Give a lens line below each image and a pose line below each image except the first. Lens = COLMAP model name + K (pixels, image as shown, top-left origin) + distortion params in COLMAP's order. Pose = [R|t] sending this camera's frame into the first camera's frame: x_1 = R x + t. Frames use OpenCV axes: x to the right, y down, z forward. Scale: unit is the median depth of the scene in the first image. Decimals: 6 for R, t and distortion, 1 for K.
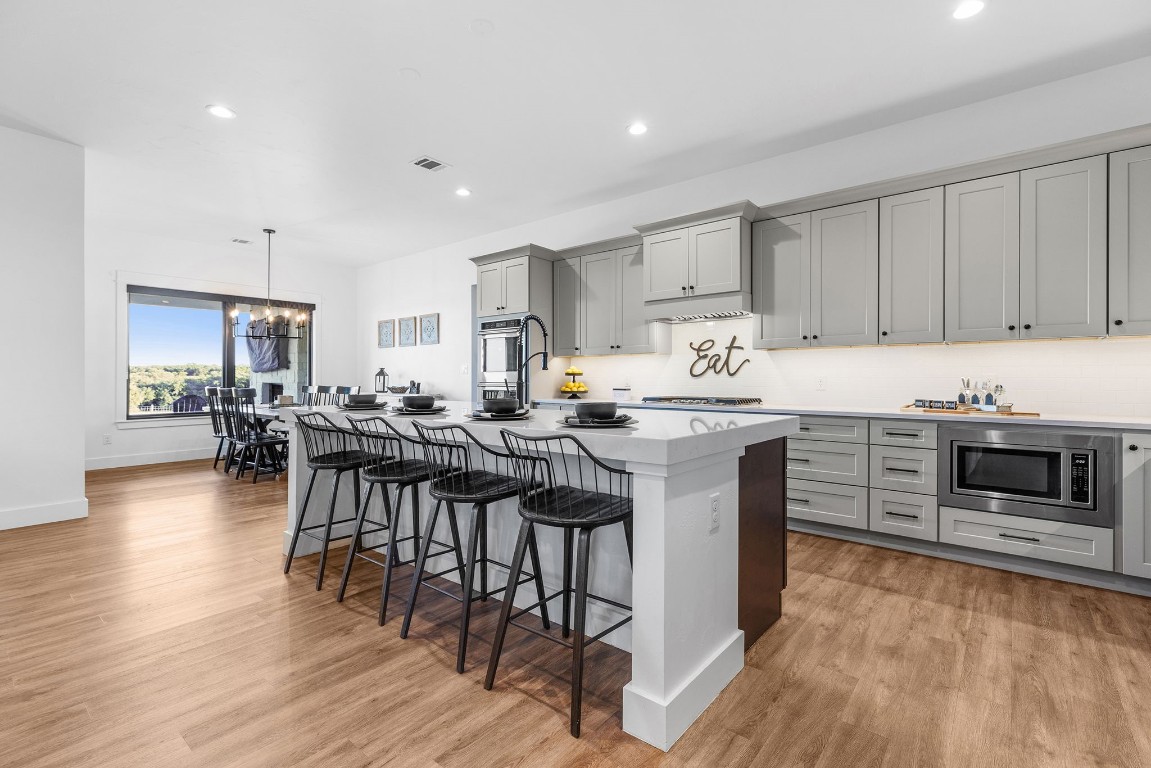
lens RADIAL K [[517.6, 0, 575.8], [0, 517.6, 378.1], [0, 0, 1]] dist [0.001117, 0.000288]
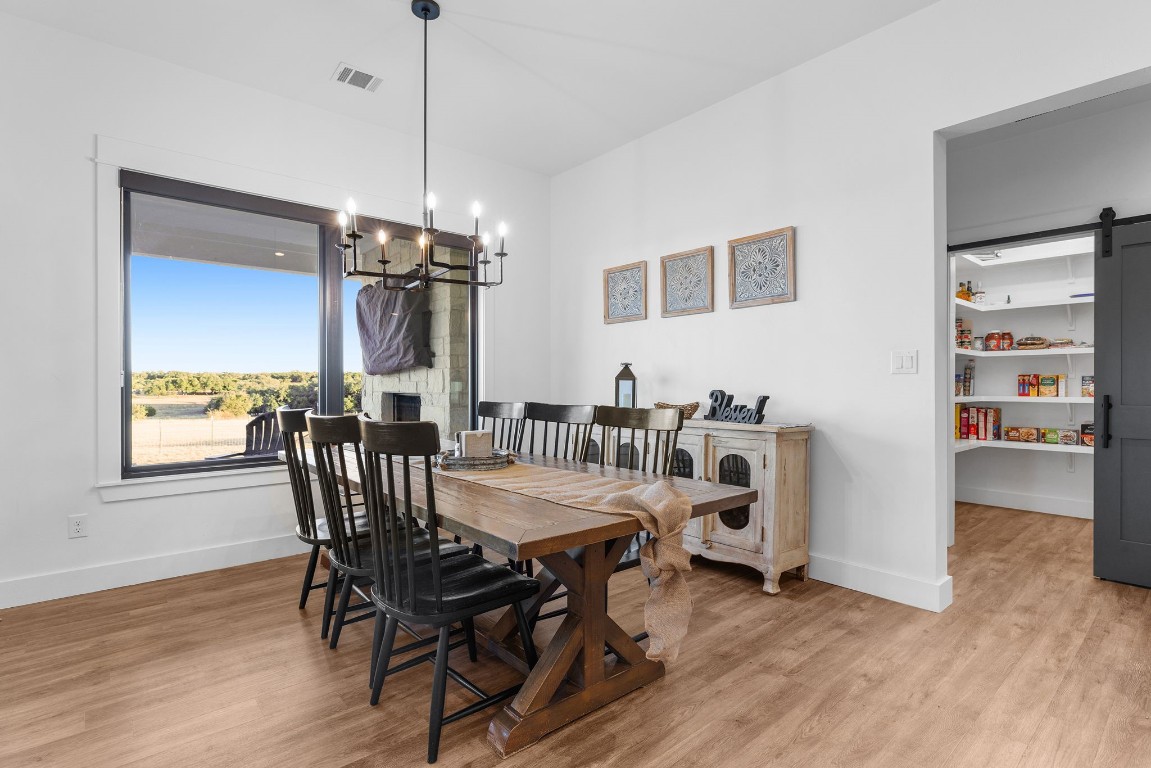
lens RADIAL K [[539.5, 0, 571.3], [0, 539.5, 389.2], [0, 0, 1]] dist [-0.004382, -0.000173]
pose [[0.986258, 0.002088, -0.165201, -0.321756], [-0.000765, 0.999967, 0.008068, -0.000003], [0.165212, -0.007830, 0.986227, 0.475506]]
